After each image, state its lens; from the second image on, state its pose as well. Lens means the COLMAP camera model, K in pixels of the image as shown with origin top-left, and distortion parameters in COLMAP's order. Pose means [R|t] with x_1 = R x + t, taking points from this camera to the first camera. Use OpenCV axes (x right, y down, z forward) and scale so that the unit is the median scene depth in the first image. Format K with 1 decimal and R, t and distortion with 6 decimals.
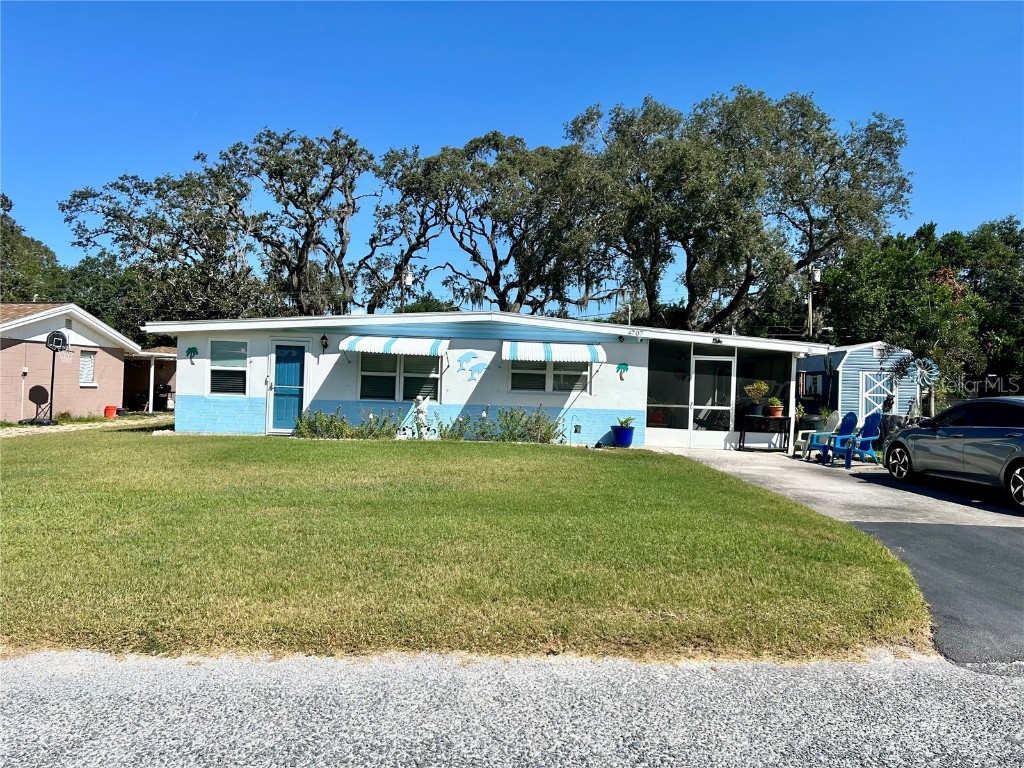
lens RADIAL K [[780.1, 0, 517.0], [0, 780.1, 379.3], [0, 0, 1]] dist [0.036660, -0.008791]
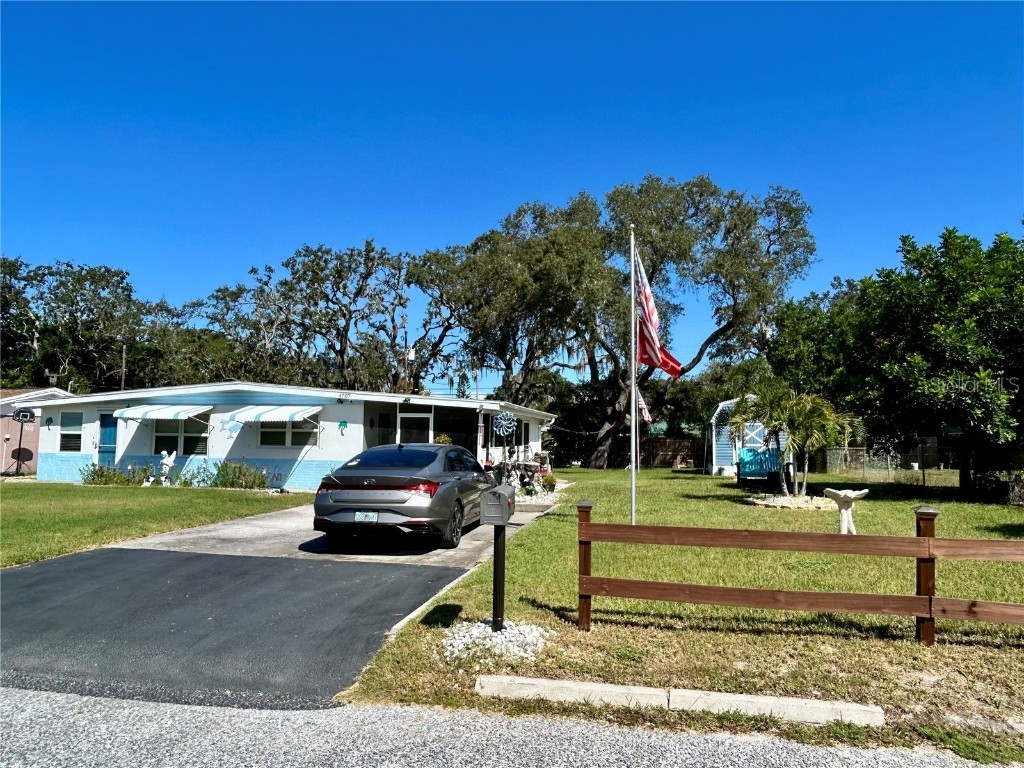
lens RADIAL K [[674.7, 0, 509.3], [0, 674.7, 383.0], [0, 0, 1]] dist [0.010281, -0.010595]
pose [[0.972092, -0.037026, -0.231660, 0.625172], [0.018263, 0.996414, -0.082618, 0.010951], [0.233888, 0.076081, 0.969282, 0.050522]]
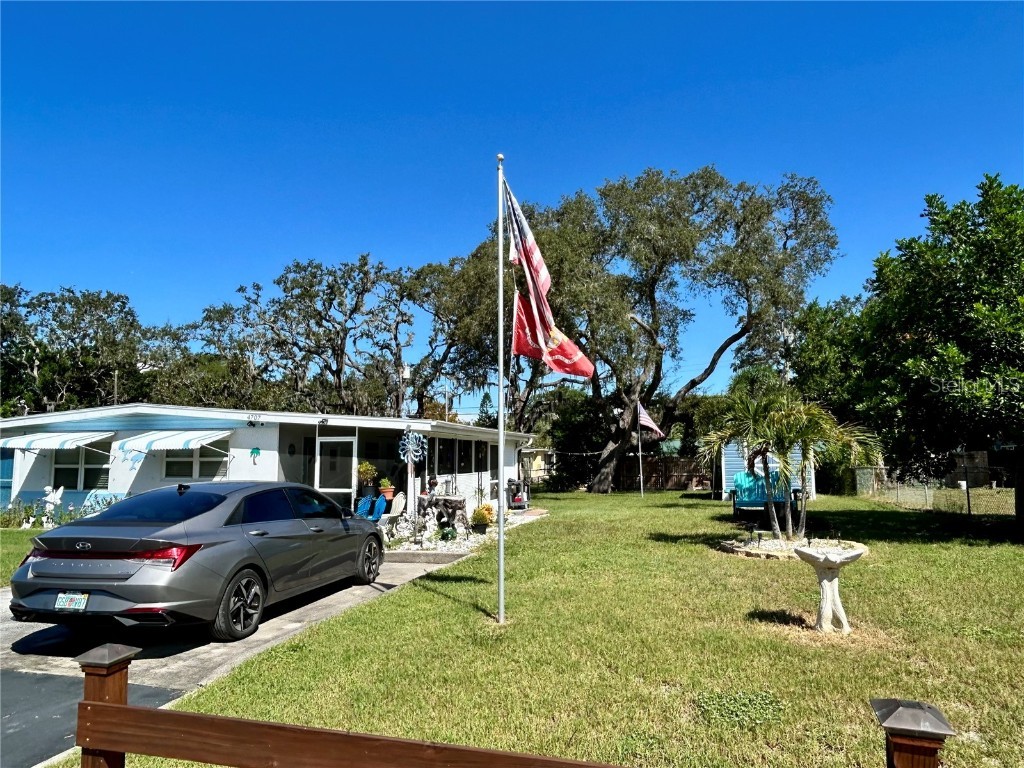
lens RADIAL K [[674.7, 0, 509.1], [0, 674.7, 389.1], [0, 0, 1]] dist [0.010281, -0.010595]
pose [[0.957930, -0.062938, -0.280017, 0.698619], [0.034902, 0.993964, -0.104007, 0.006196], [0.284873, 0.089858, 0.954344, 0.251516]]
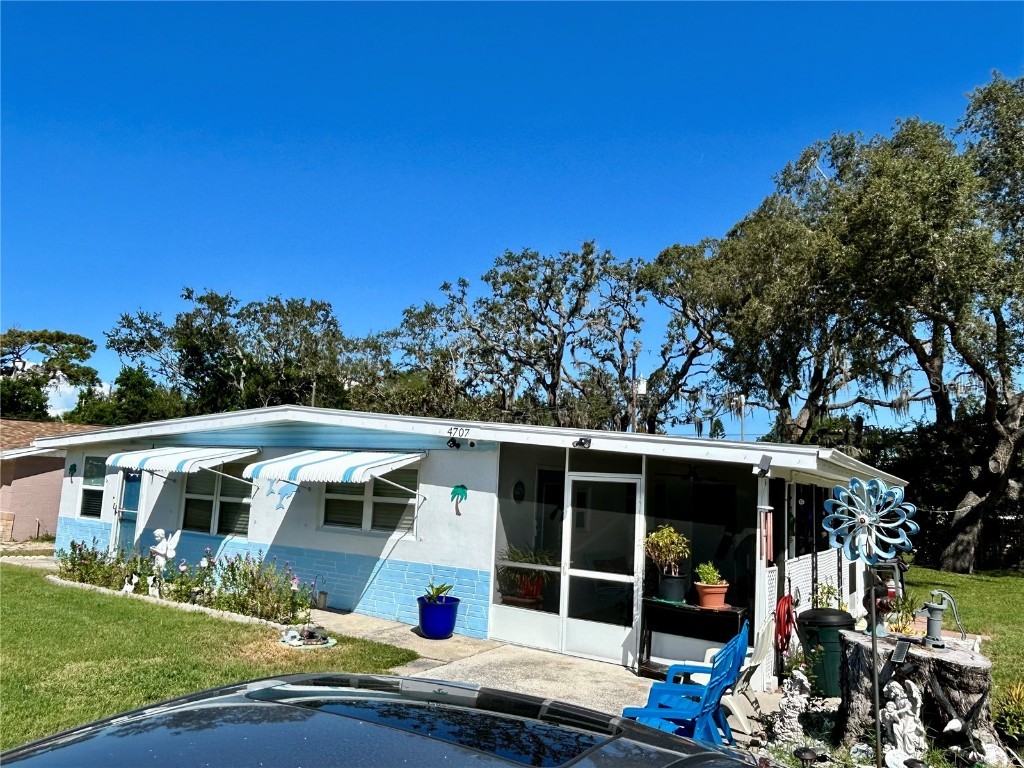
lens RADIAL K [[743.1, 0, 502.4], [0, 743.1, 383.6], [0, 0, 1]] dist [0.008800, -0.015022]
pose [[0.834731, -0.066149, -0.546670, 0.468740], [-0.018995, 0.988709, -0.148640, -0.013885], [0.550330, 0.134458, 0.824050, 0.550430]]
